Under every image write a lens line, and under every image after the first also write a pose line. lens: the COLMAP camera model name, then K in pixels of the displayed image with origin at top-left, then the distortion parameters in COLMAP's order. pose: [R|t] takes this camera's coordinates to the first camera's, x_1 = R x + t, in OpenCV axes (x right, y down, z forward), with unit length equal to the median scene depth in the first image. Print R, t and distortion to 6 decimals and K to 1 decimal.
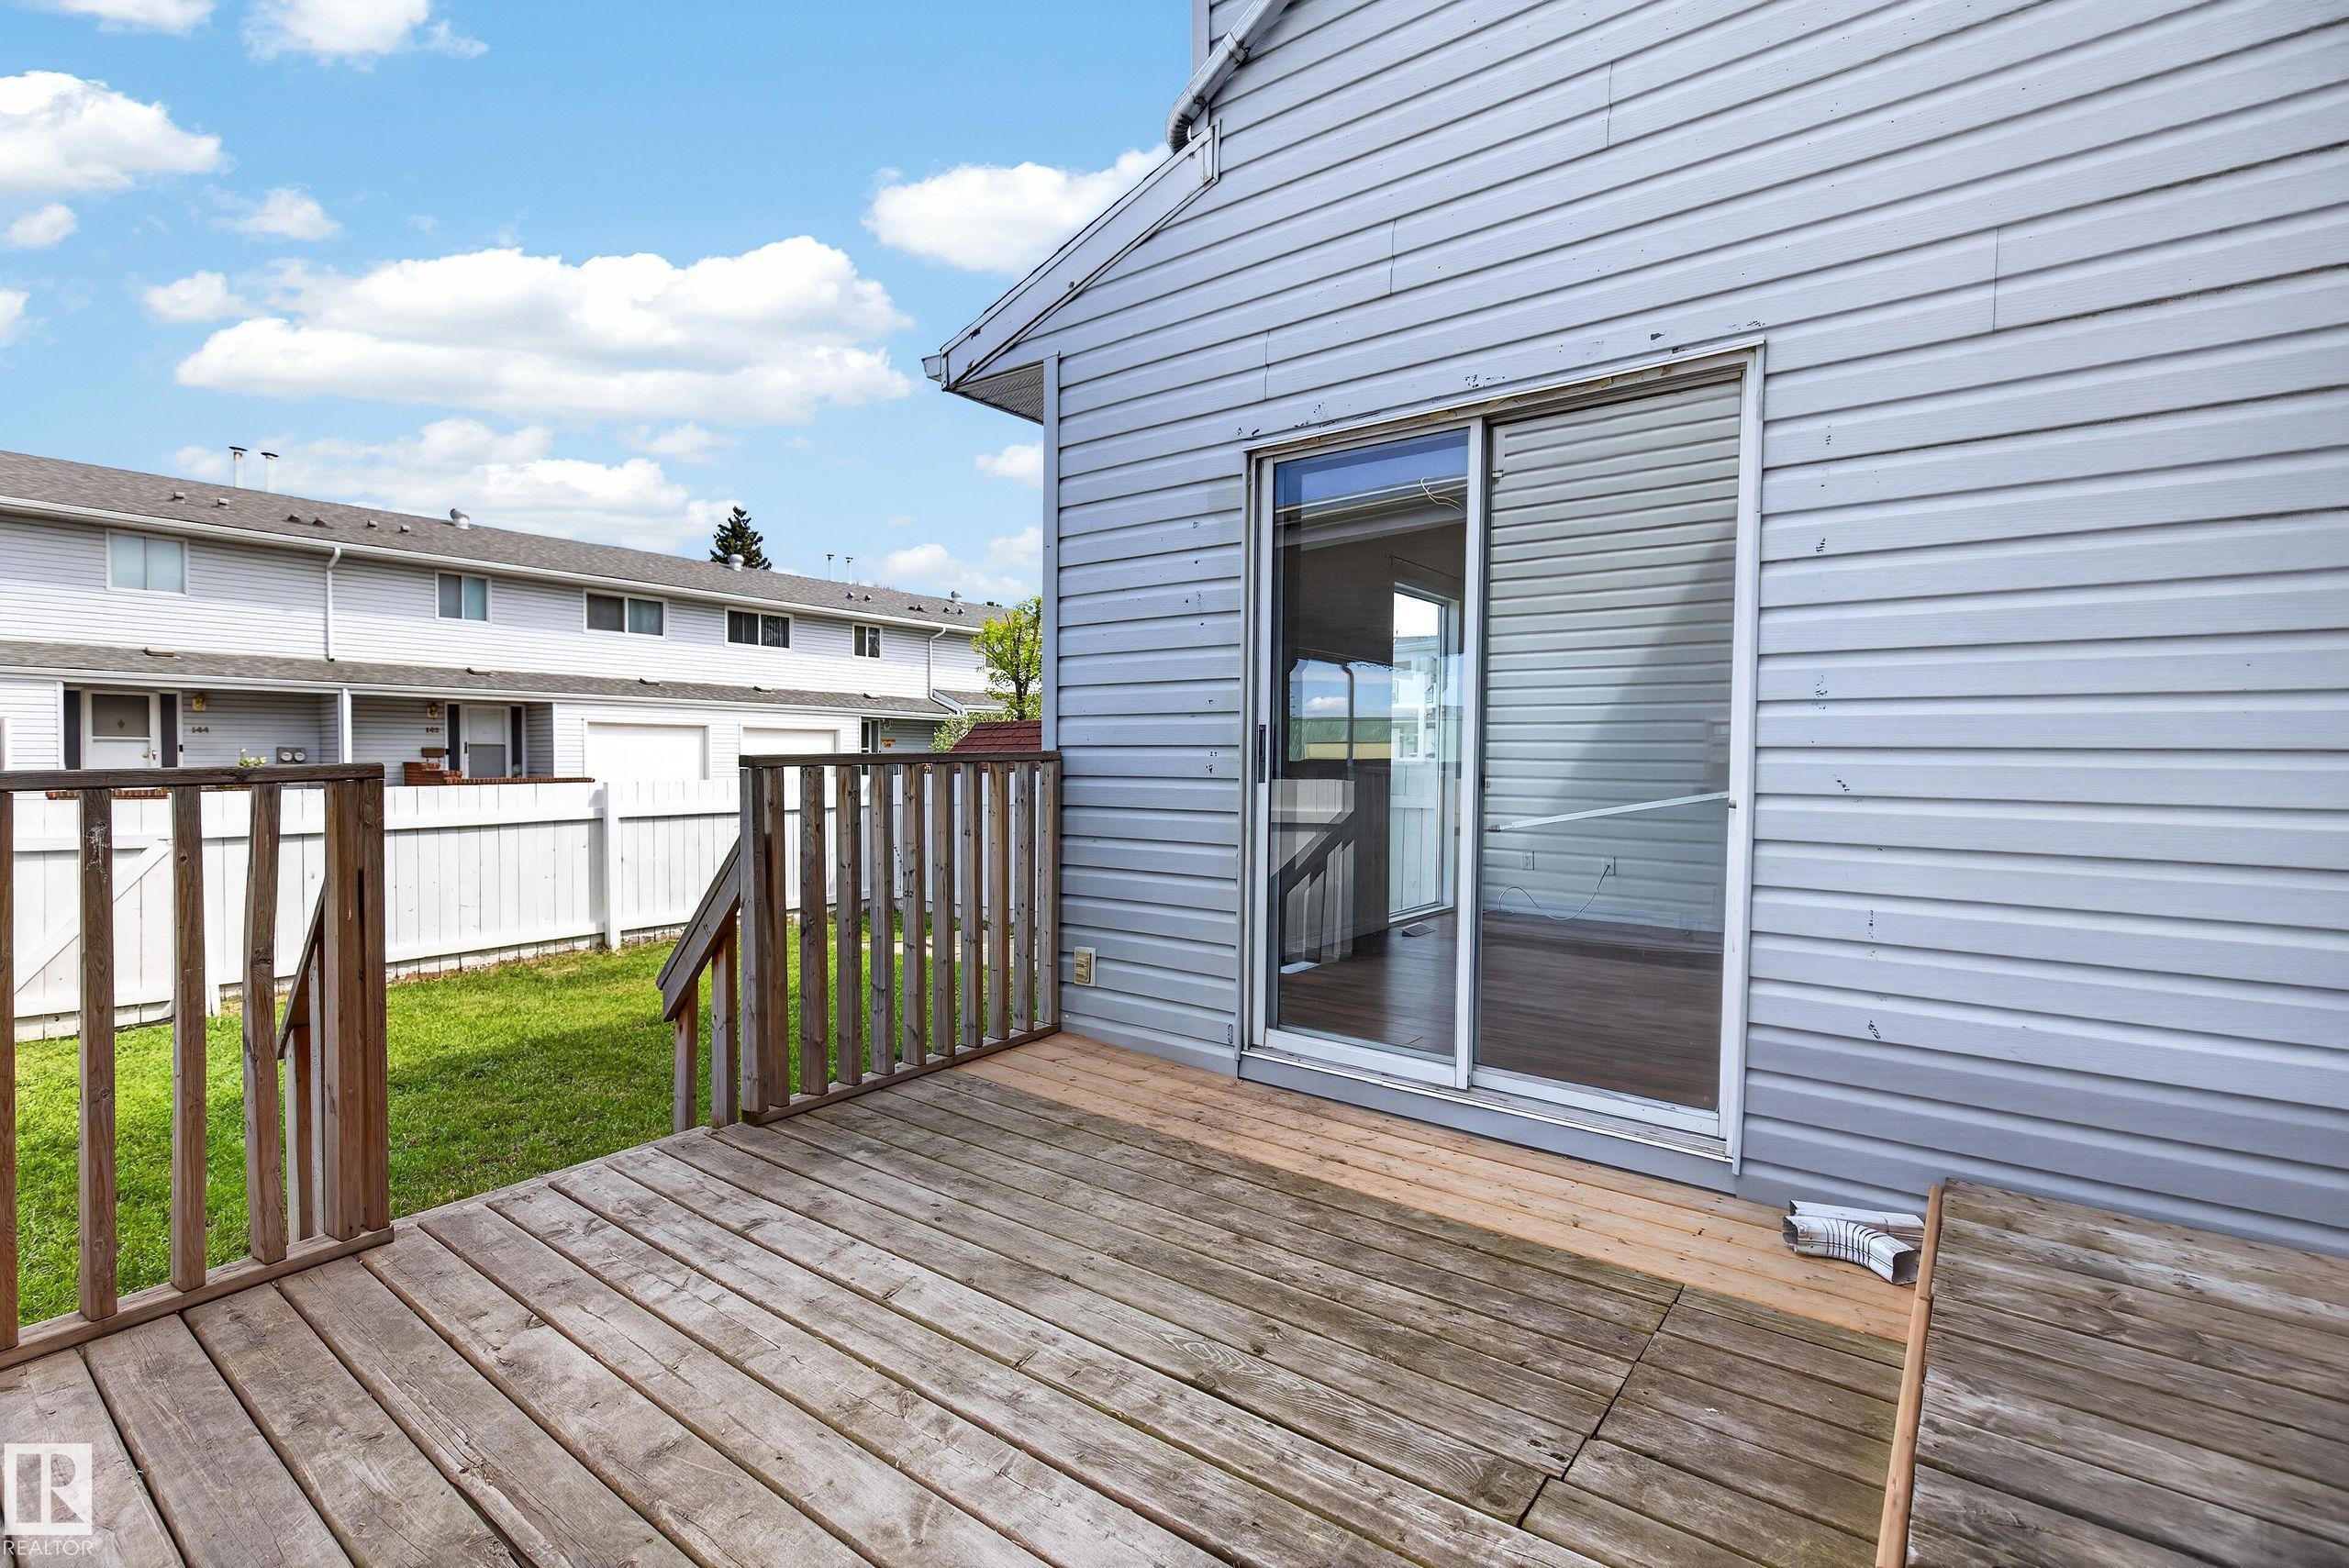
lens RADIAL K [[1077.3, 0, 1211.7], [0, 1077.3, 789.7], [0, 0, 1]] dist [0.000487, 0.000435]
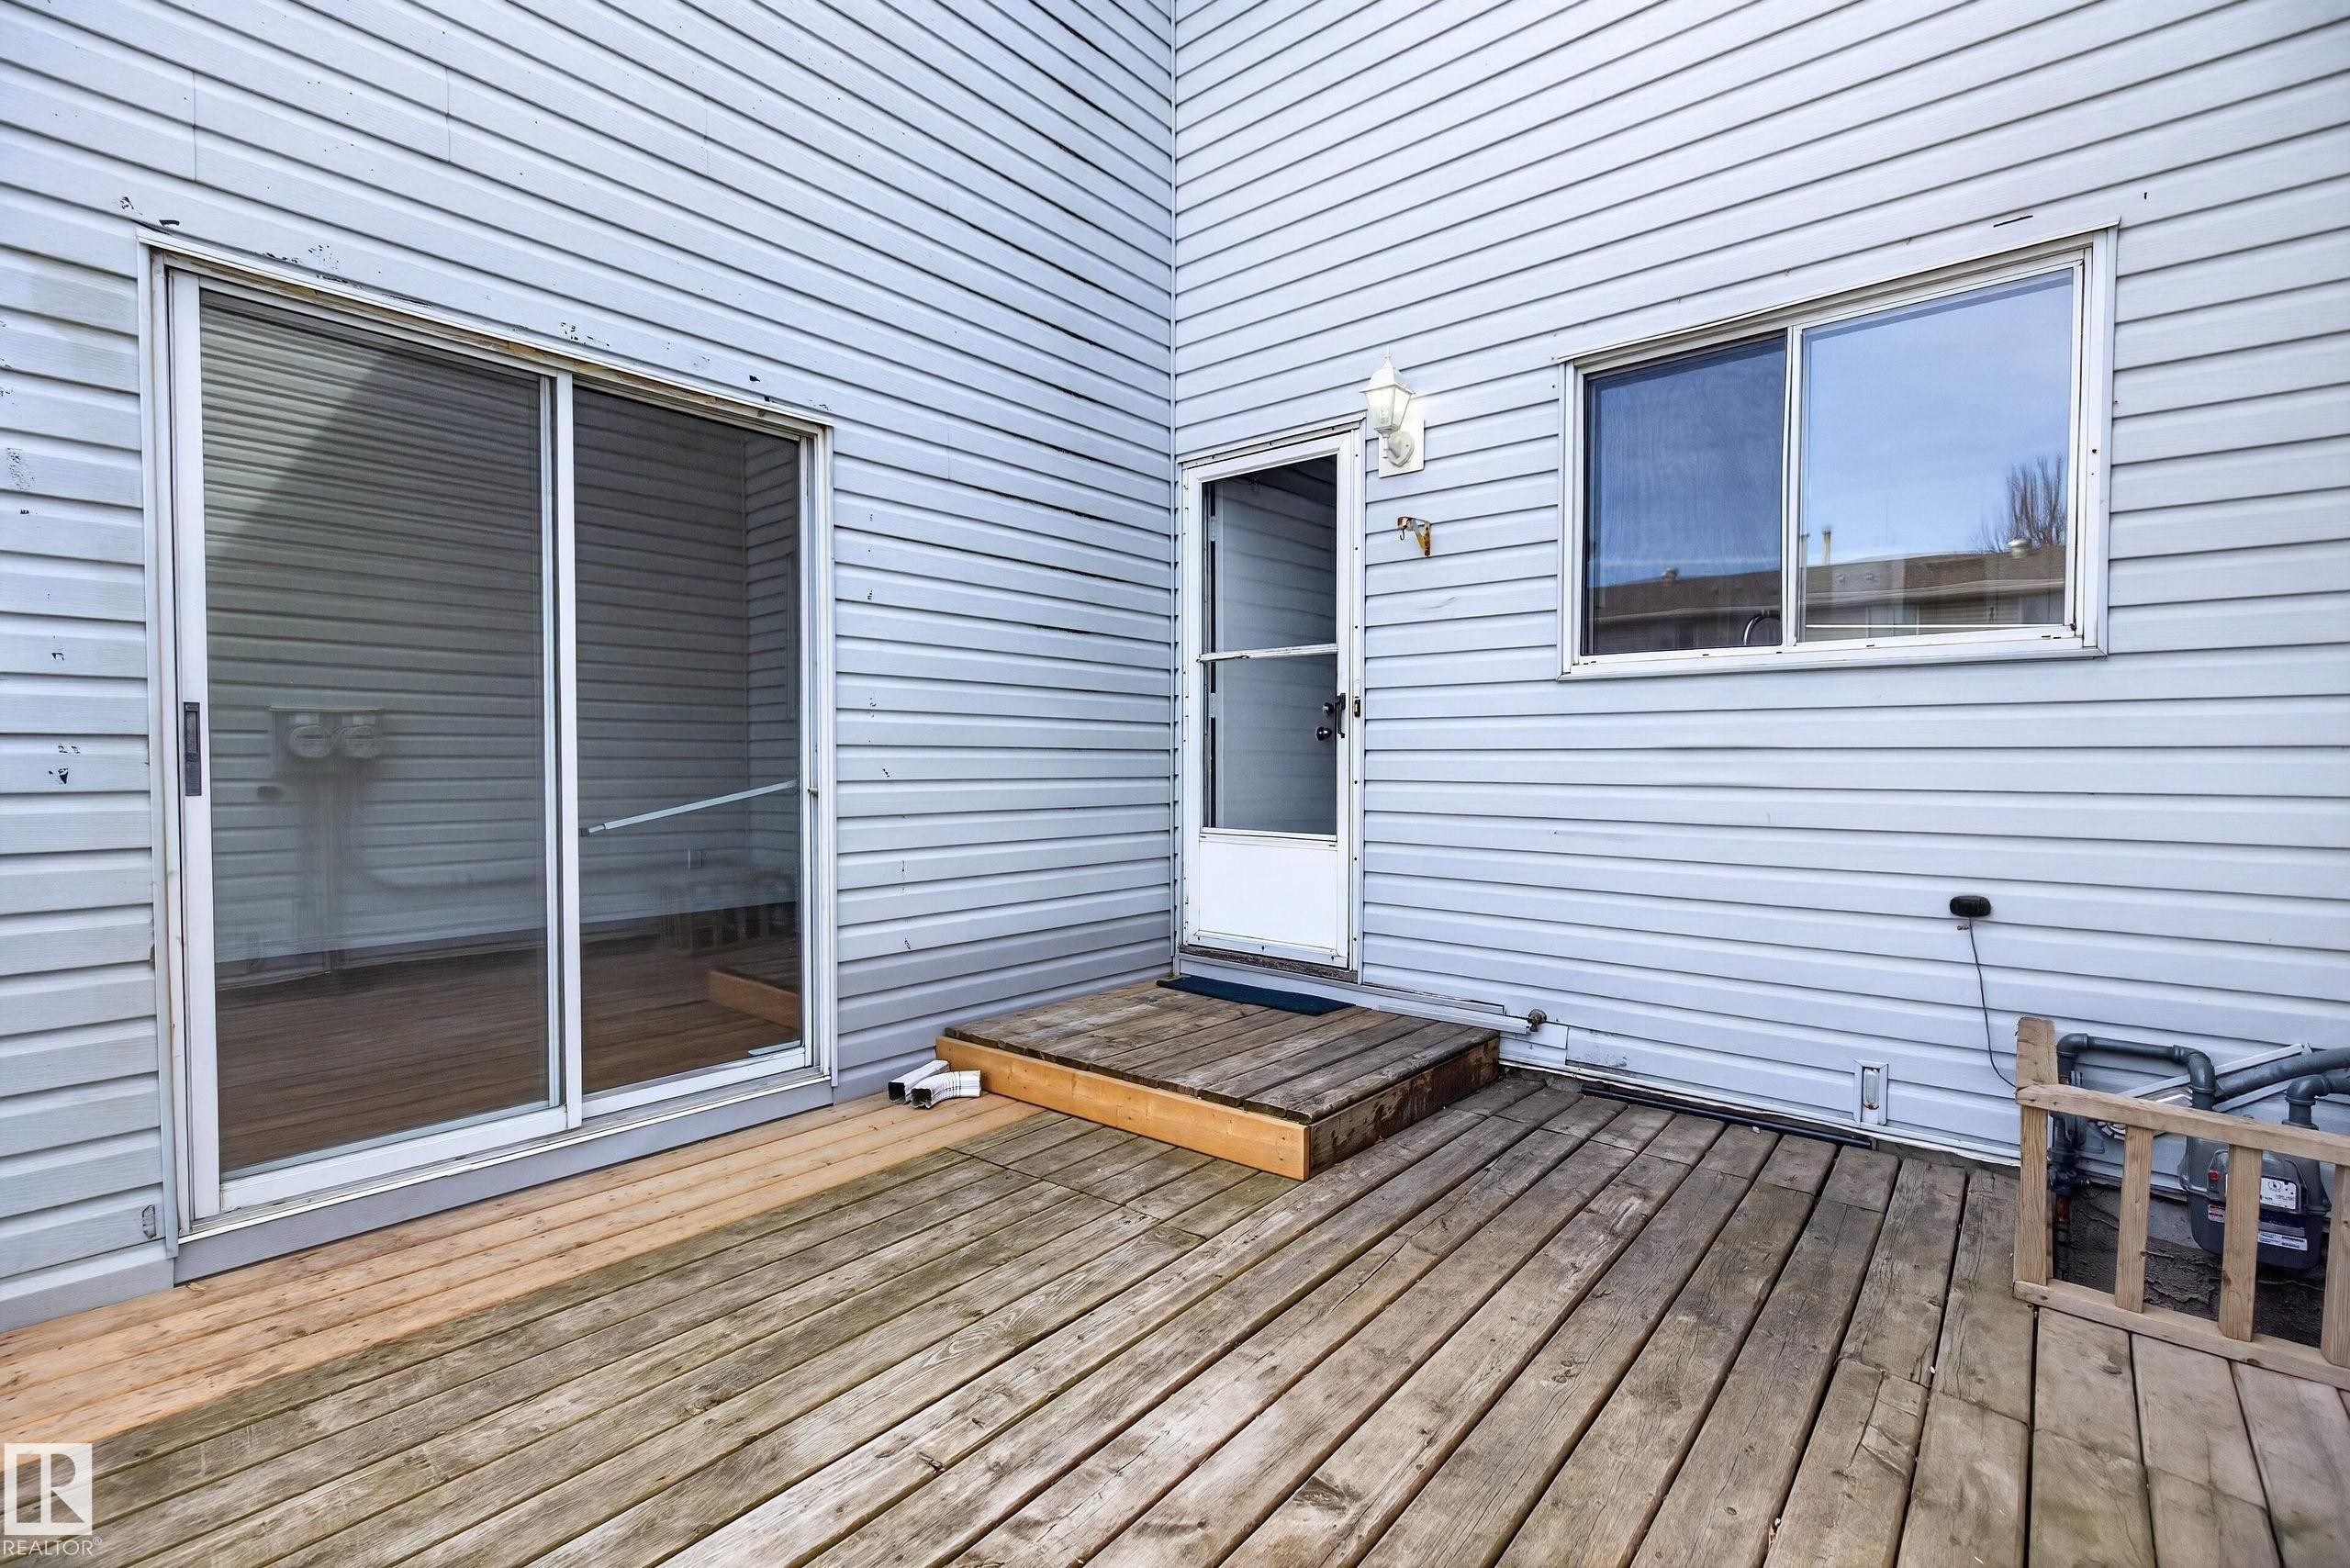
lens RADIAL K [[1077.8, 0, 1152.3], [0, 1077.8, 780.7], [0, 0, 1]] dist [0.000487, 0.000435]
pose [[0.049064, -0.031080, 0.998312, -0.772651], [0.027779, 0.999172, 0.029741, -0.025710], [-0.998409, 0.026273, 0.049887, 0.590396]]
